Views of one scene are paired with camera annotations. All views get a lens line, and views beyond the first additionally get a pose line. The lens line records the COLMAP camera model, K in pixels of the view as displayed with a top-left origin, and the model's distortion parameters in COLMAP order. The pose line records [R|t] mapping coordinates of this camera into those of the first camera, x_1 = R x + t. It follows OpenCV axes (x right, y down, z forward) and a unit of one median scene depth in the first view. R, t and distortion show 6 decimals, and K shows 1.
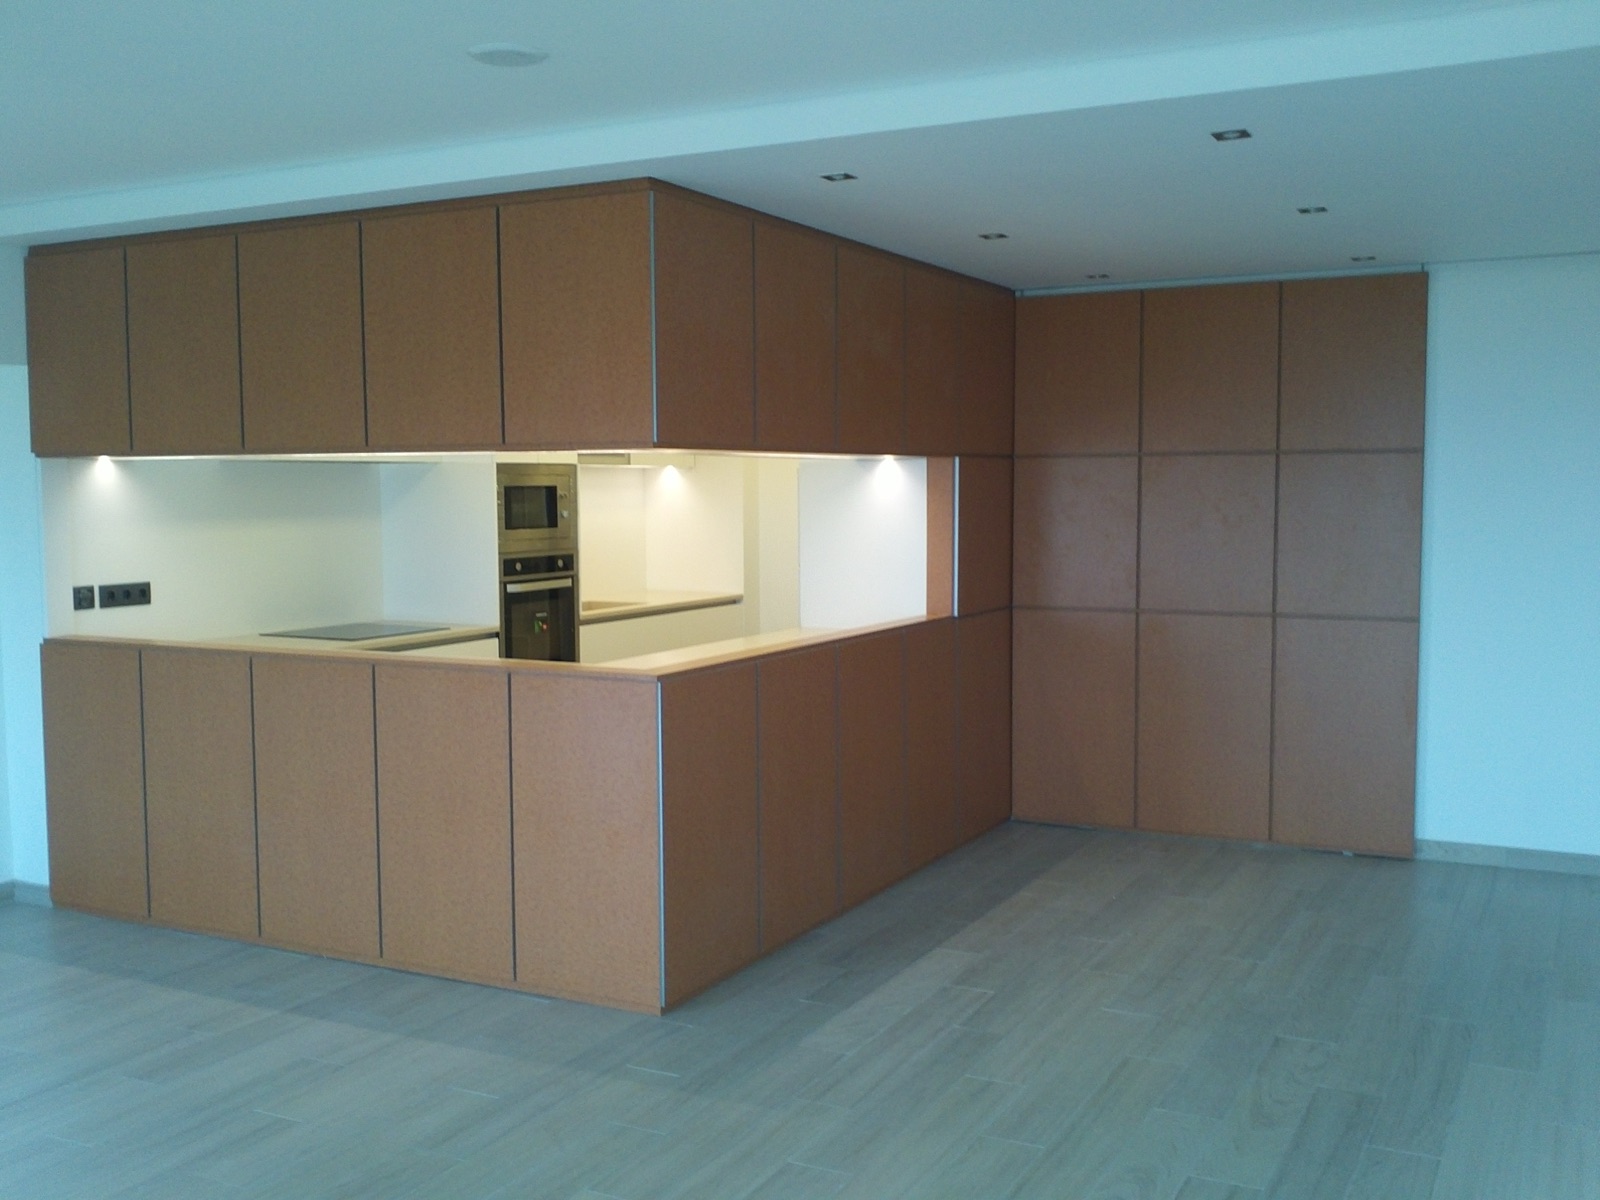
lens RADIAL K [[1582.1, 0, 791.5], [0, 1582.1, 606.4], [0, 0, 1]] dist [0.008673, 0.000000]
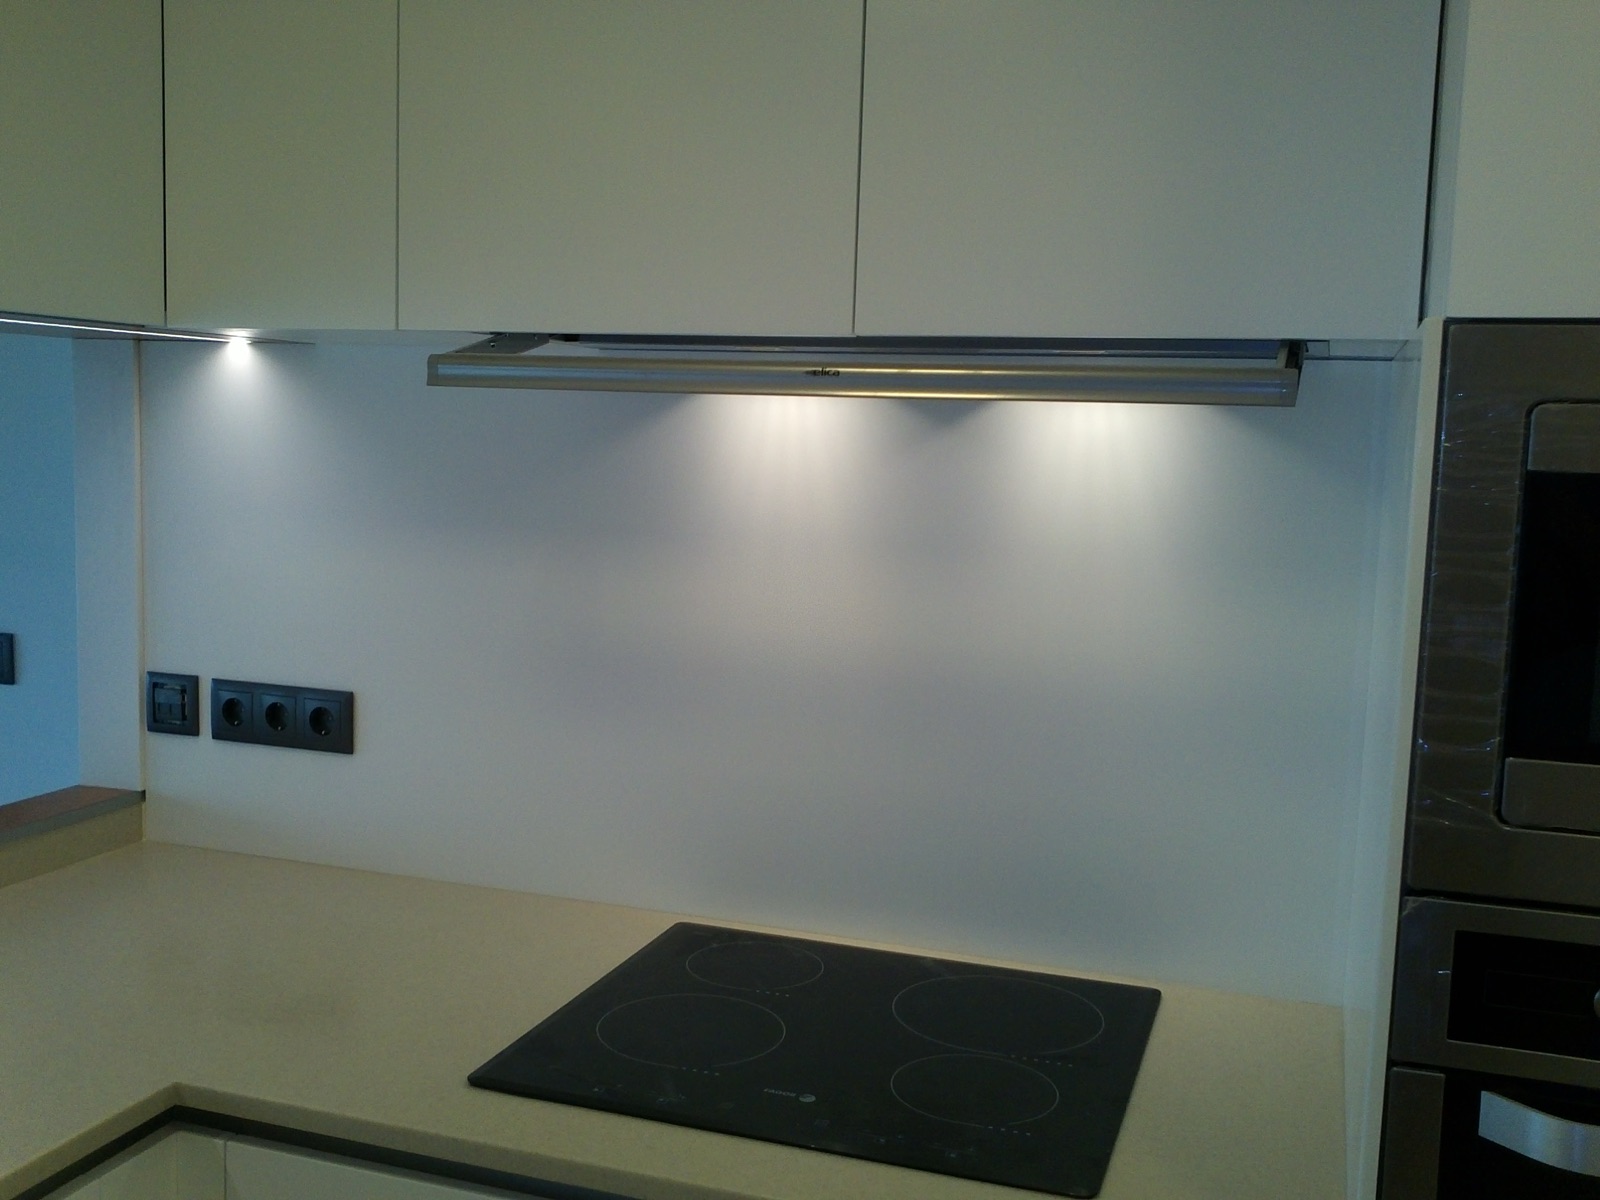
lens RADIAL K [[1582.1, 0, 812.4], [0, 1582.1, 582.0], [0, 0, 1]] dist [0.008673, 0.000000]
pose [[0.161449, 0.105134, -0.981265, -0.046637], [-0.109788, 0.990051, 0.088012, -0.085517], [0.980755, 0.093522, 0.171385, 1.081241]]
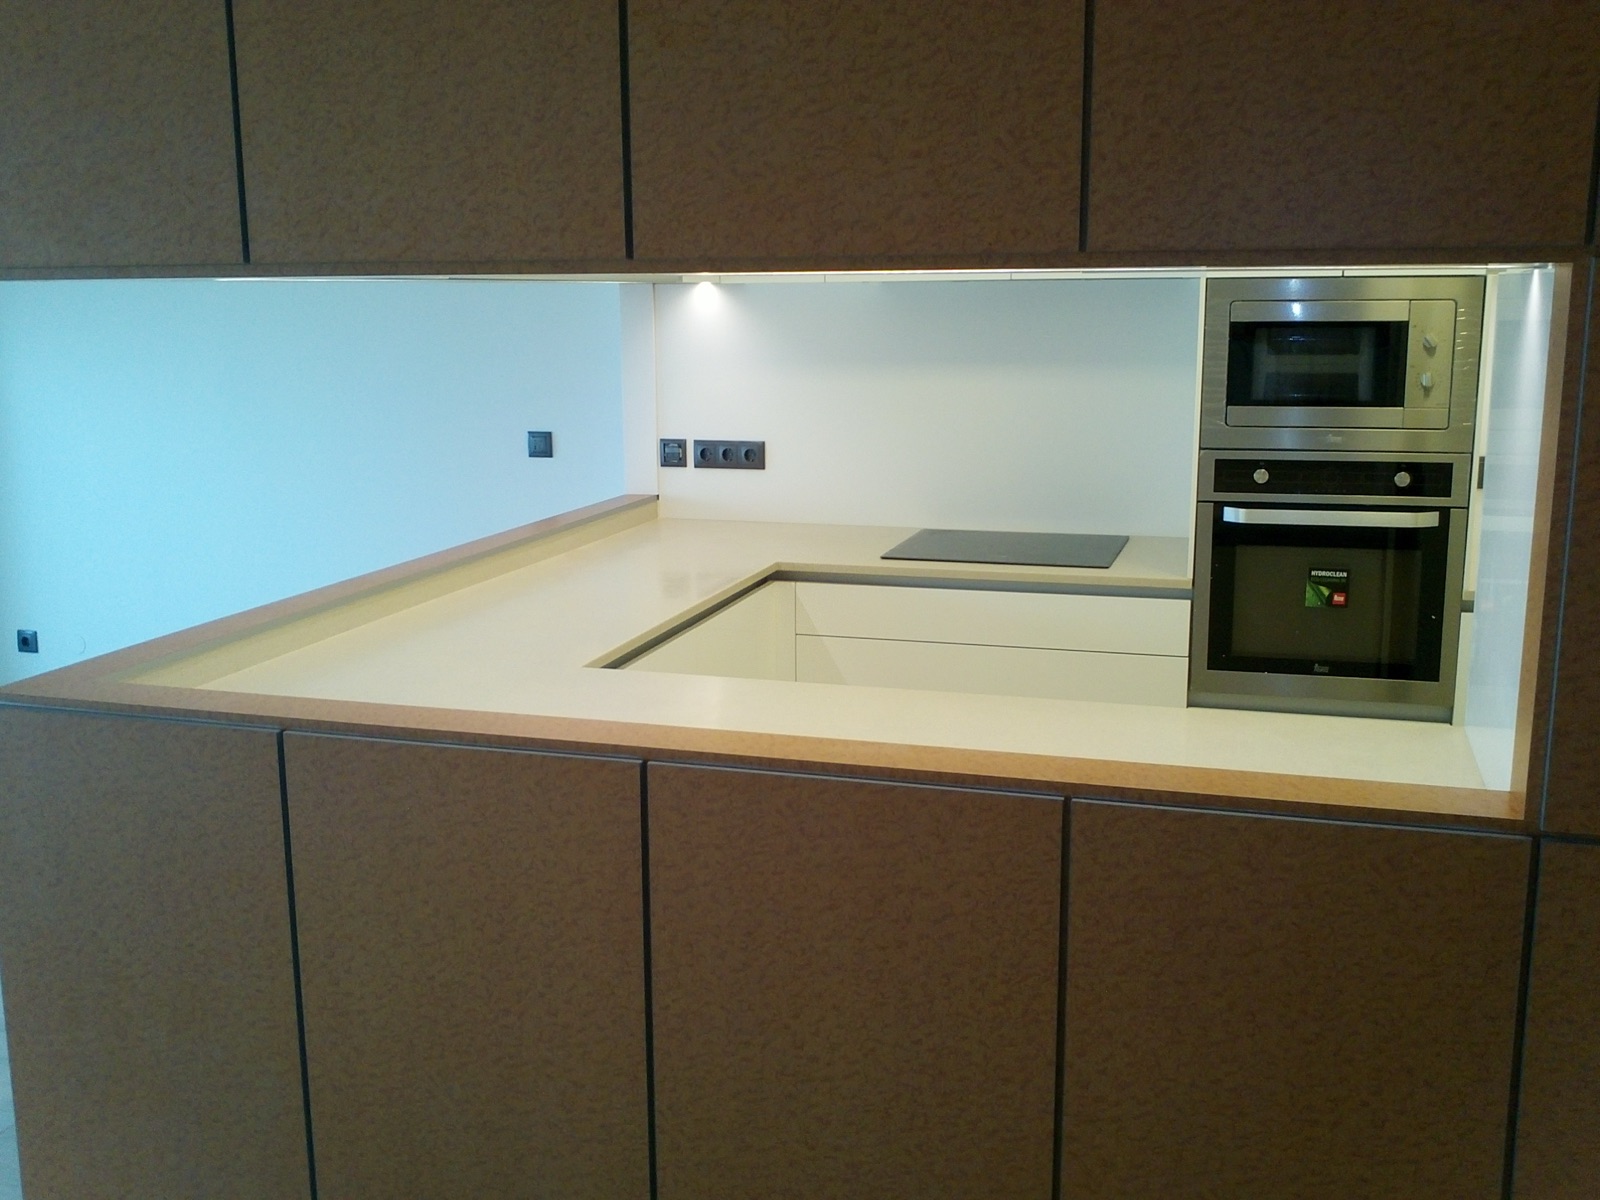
lens RADIAL K [[1582.1, 0, 798.9], [0, 1582.1, 594.6], [0, 0, 1]] dist [0.008673, 0.000000]
pose [[0.182974, 0.187638, -0.965045, 0.386018], [-0.067028, 0.981714, 0.178170, -0.085296], [0.980830, 0.032084, 0.192205, 0.904813]]
